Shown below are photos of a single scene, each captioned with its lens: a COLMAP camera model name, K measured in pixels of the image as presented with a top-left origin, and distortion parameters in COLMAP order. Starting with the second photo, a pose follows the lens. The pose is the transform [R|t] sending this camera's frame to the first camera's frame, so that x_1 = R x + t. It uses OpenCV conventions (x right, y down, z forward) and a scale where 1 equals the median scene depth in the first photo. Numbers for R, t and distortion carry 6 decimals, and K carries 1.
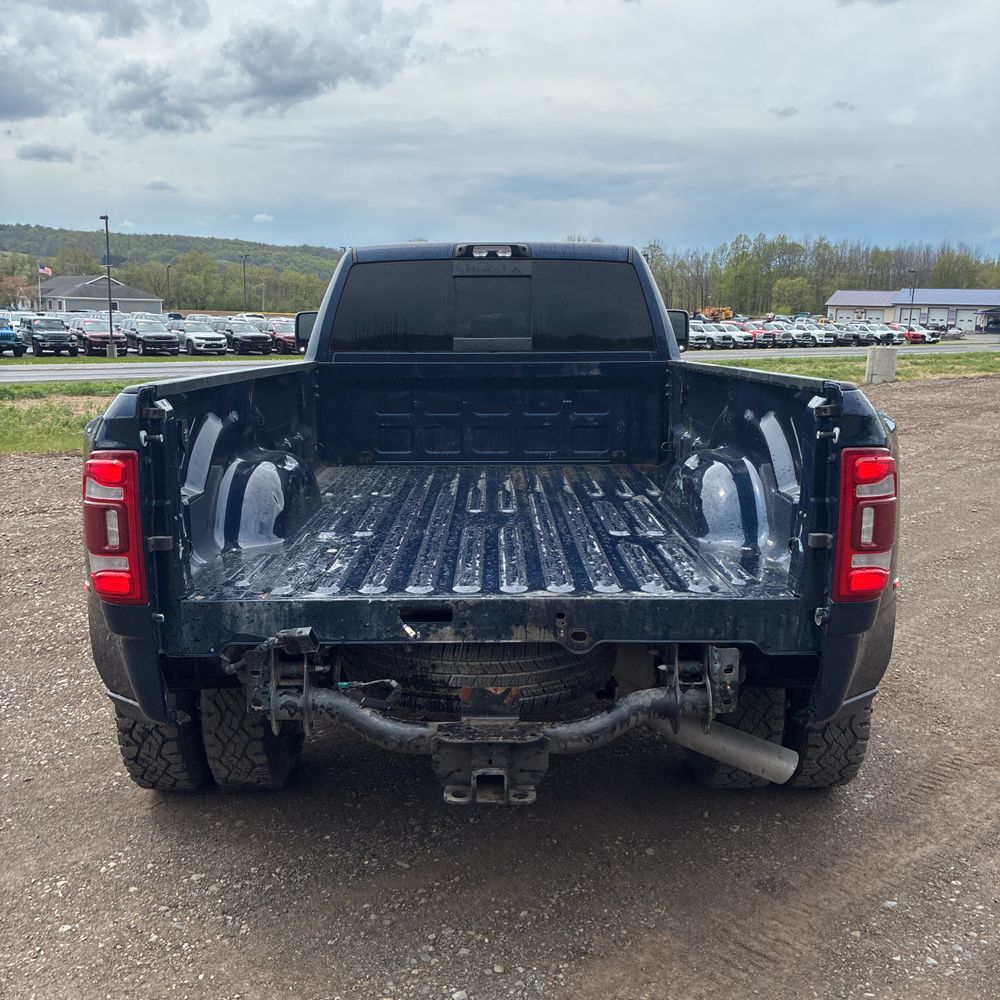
lens RADIAL K [[1016.7, 0, 493.8], [0, 1016.7, 501.0], [0, 0, 1]] dist [0.023850, -0.000890]
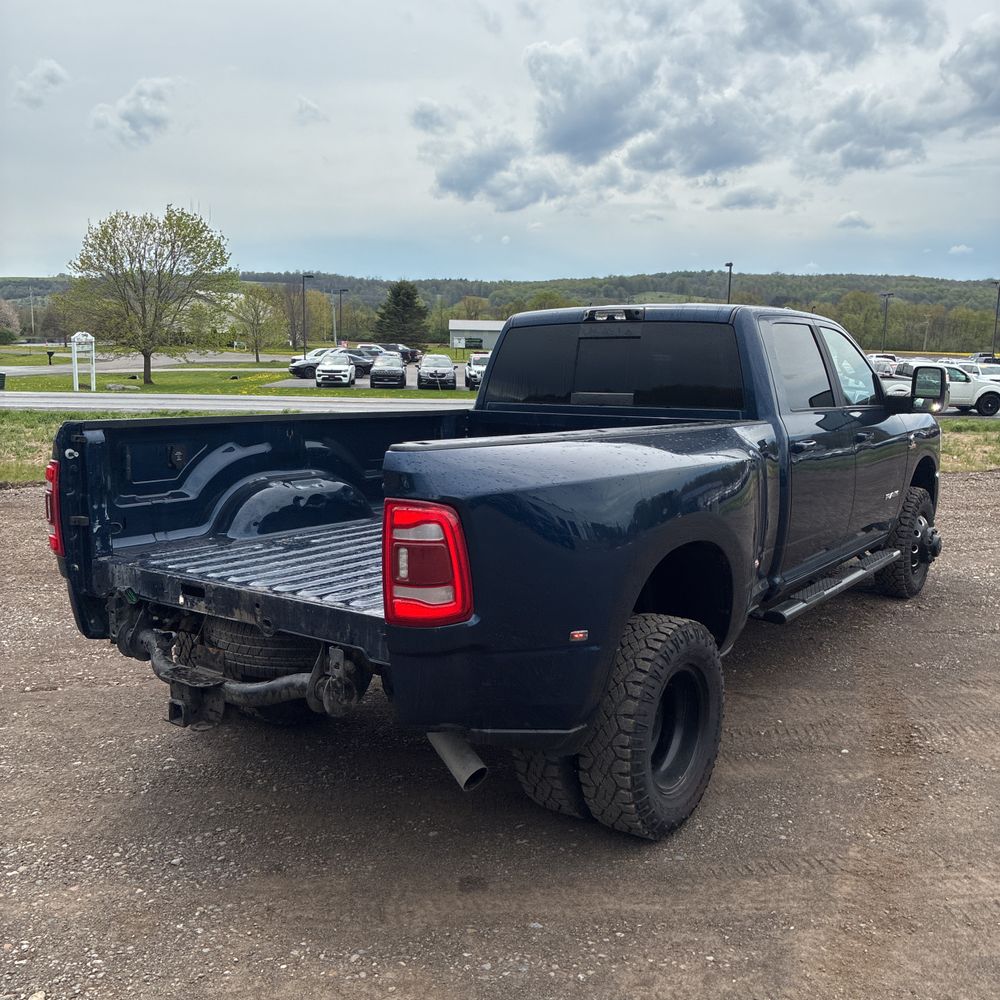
lens RADIAL K [[1024.9, 0, 491.8], [0, 1024.9, 501.0], [0, 0, 1]] dist [-0.010970, 0.044821]
pose [[0.810070, 0.088562, -0.579606, 0.555435], [-0.110203, 0.993907, -0.002157, -0.028408], [0.575883, 0.065621, 0.814894, 0.032649]]
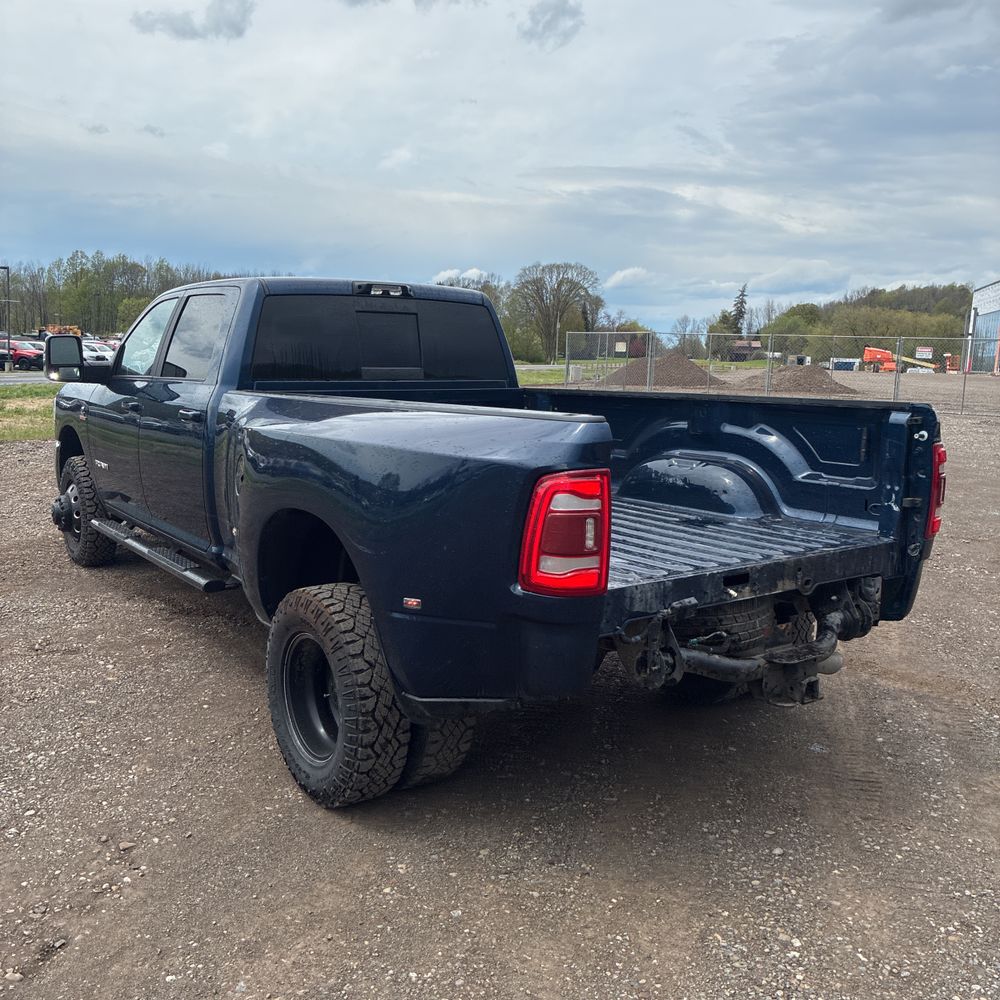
lens RADIAL K [[1009.3, 0, 500.0], [0, 1009.3, 500.0], [0, 0, 1]] dist [0.032615, -0.011818]
pose [[0.807871, -0.069971, 0.585191, -0.560972], [0.081748, 0.996633, 0.006312, -0.014263], [-0.583663, 0.042738, 0.810871, 0.044270]]
